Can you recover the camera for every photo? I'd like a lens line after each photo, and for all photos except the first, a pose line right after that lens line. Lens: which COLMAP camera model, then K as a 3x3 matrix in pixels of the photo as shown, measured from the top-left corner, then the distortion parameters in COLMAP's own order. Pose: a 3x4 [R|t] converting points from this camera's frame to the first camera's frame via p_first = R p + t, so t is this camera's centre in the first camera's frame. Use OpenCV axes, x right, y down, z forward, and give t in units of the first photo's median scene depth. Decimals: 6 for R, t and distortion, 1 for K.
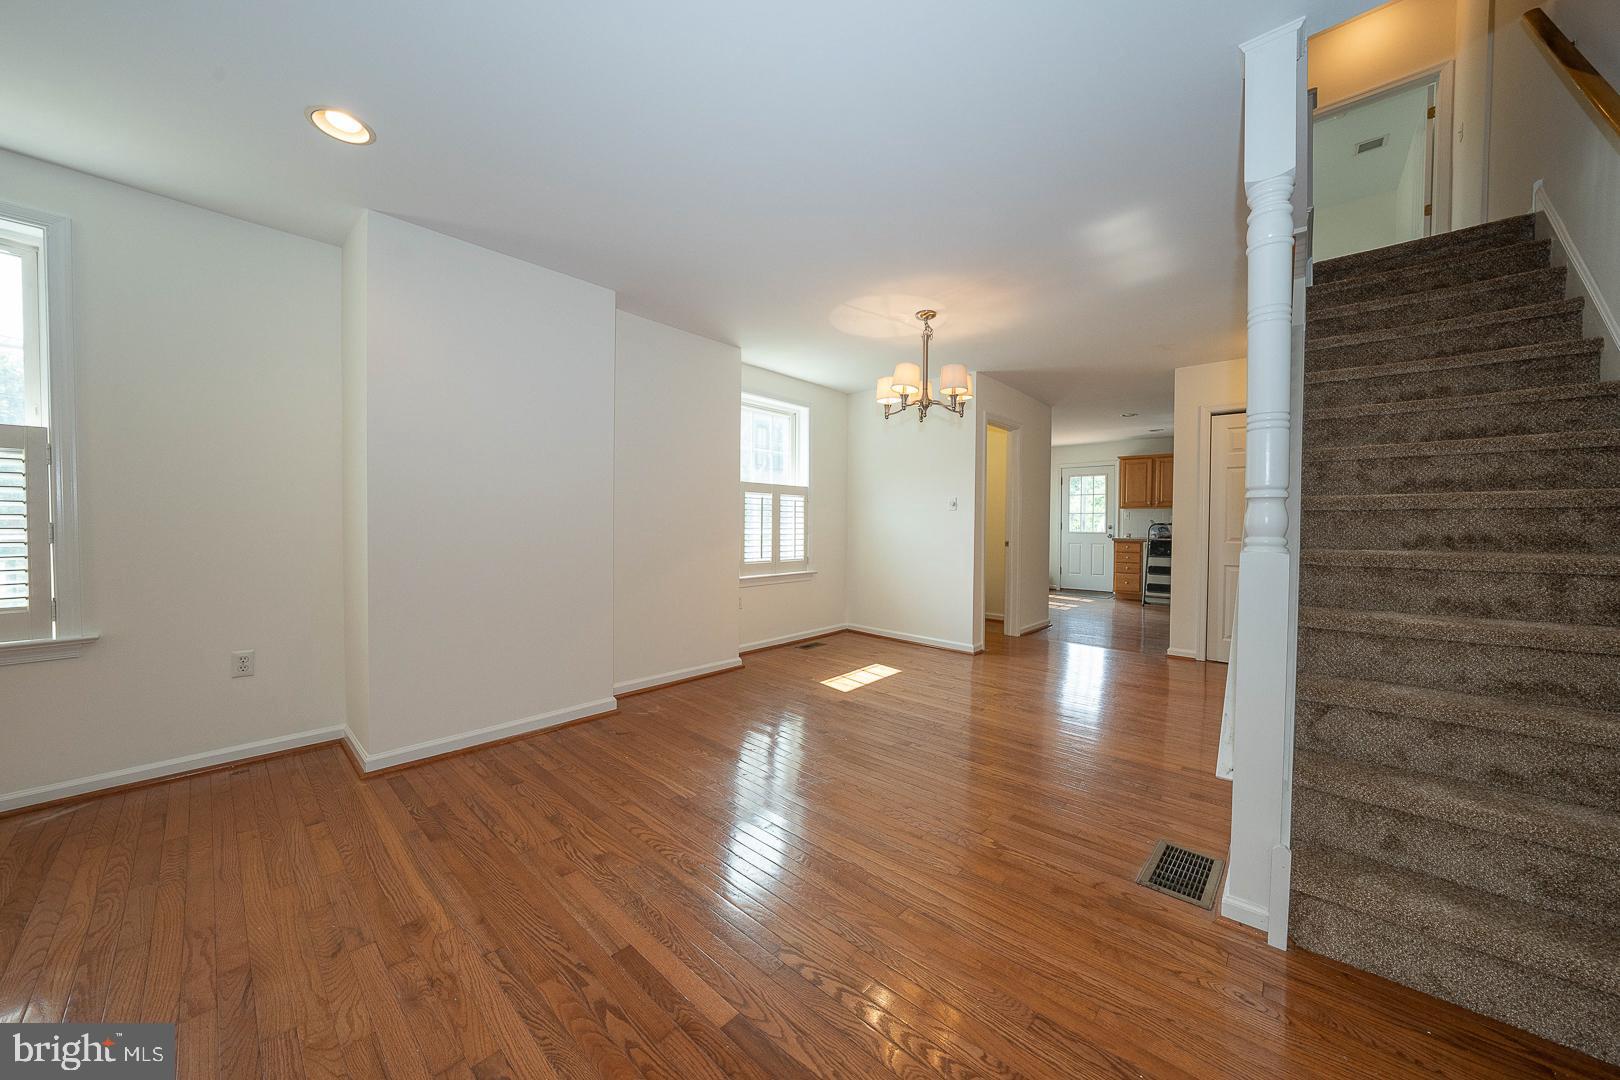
lens RADIAL K [[558.9, 0, 812.6], [0, 558.9, 536.5], [0, 0, 1]] dist [-0.021887, 0.005912]
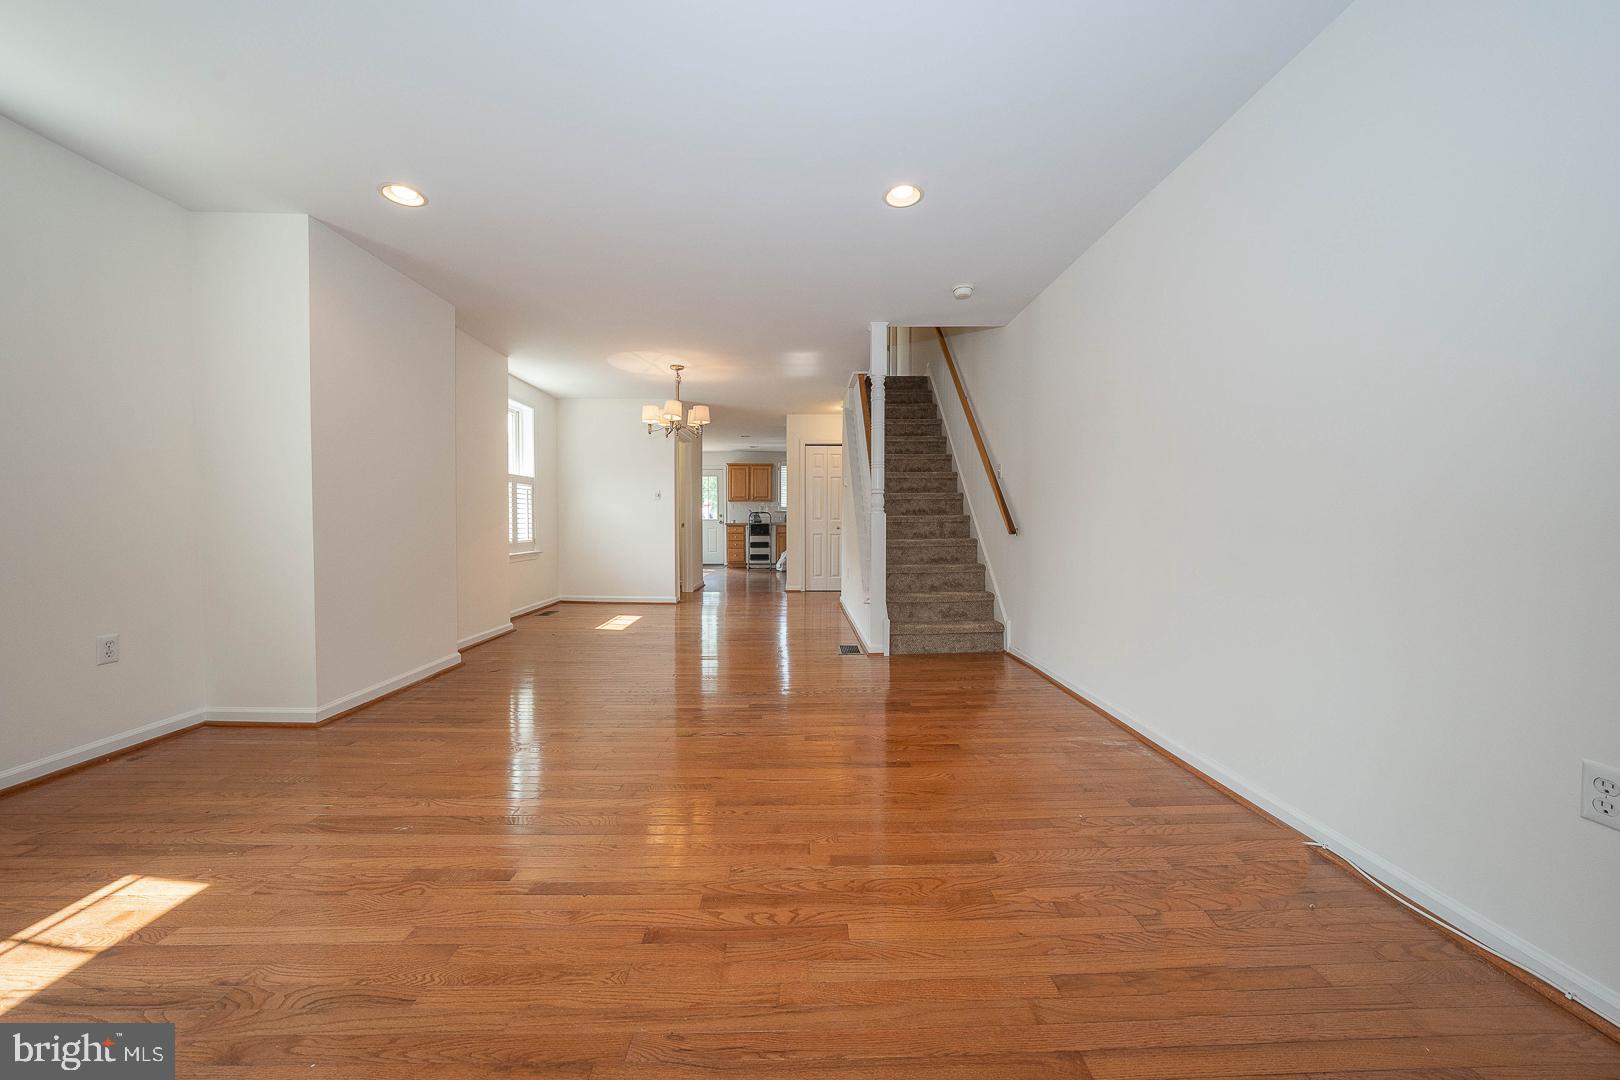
lens RADIAL K [[558.7, 0, 809.6], [0, 558.7, 535.7], [0, 0, 1]] dist [-0.023501, 0.005288]
pose [[0.737198, -0.027977, 0.675097, -0.592795], [0.022586, 0.999604, 0.016760, 0.039123], [-0.675299, 0.002892, 0.737539, -0.365661]]
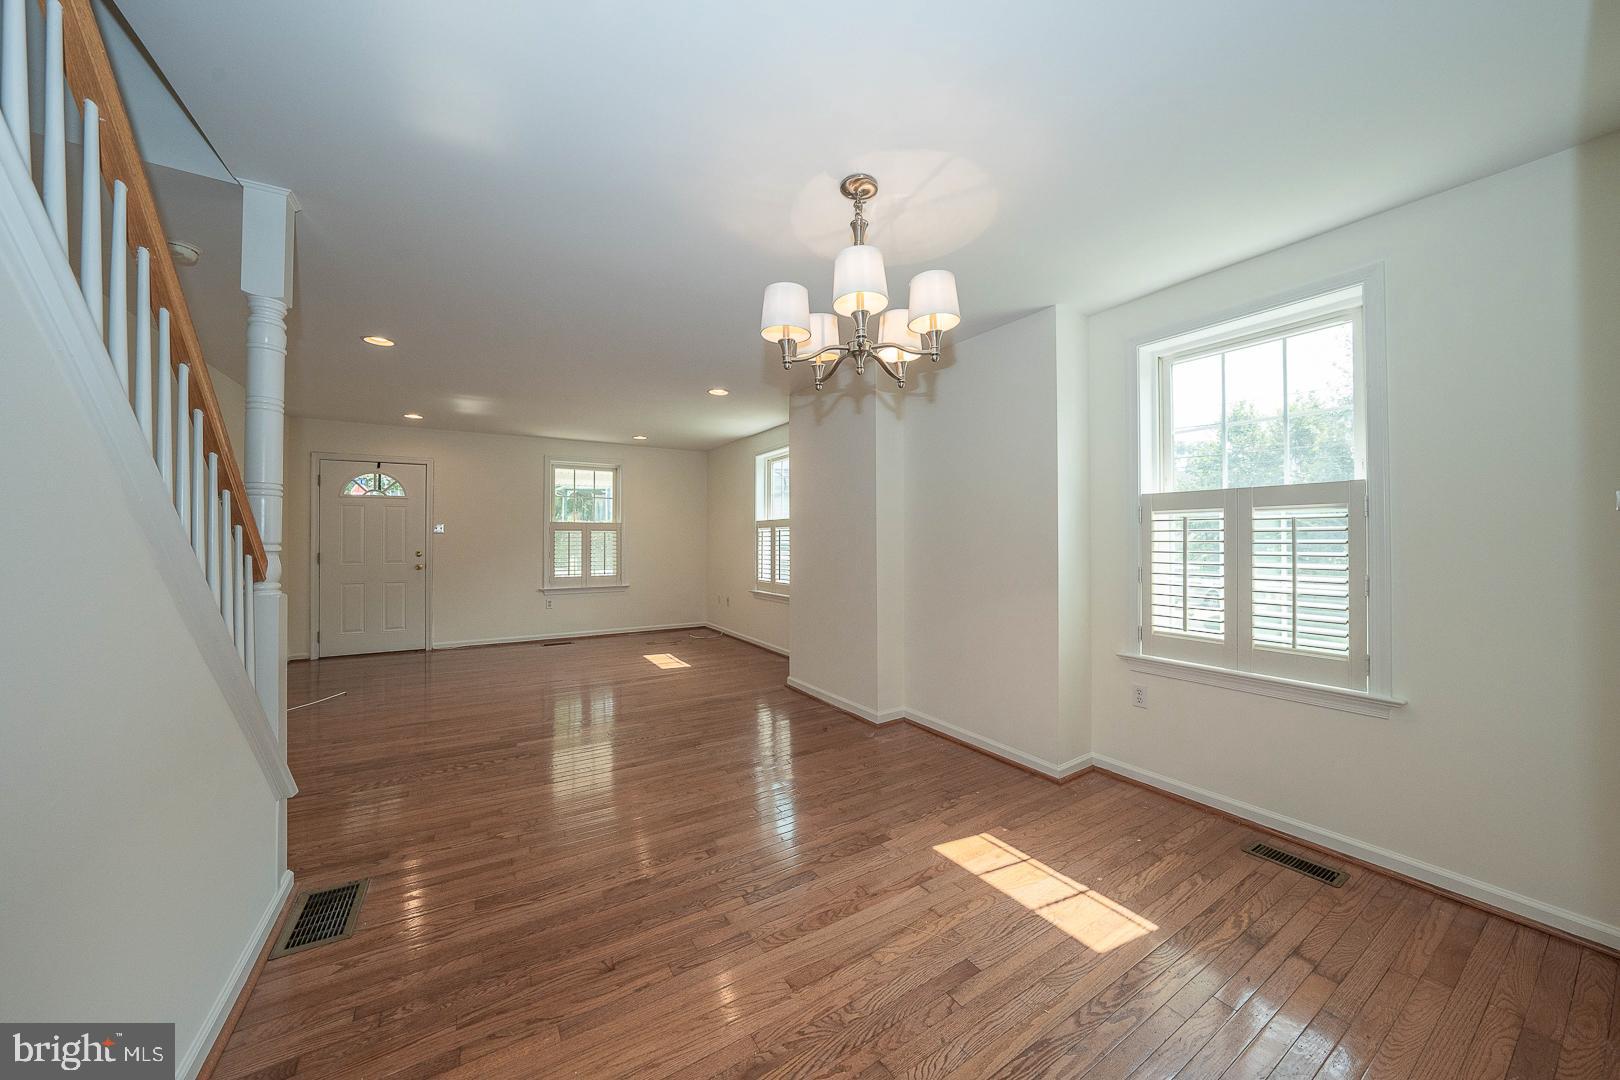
lens RADIAL K [[549.1, 0, 780.3], [0, 549.1, 536.1], [0, 0, 1]] dist [-0.062192, -0.000001]
pose [[-0.297884, -0.015636, -0.954474, 0.697571], [-0.043200, 0.999062, -0.002884, -0.045356], [0.953624, 0.040374, -0.298280, 1.073806]]
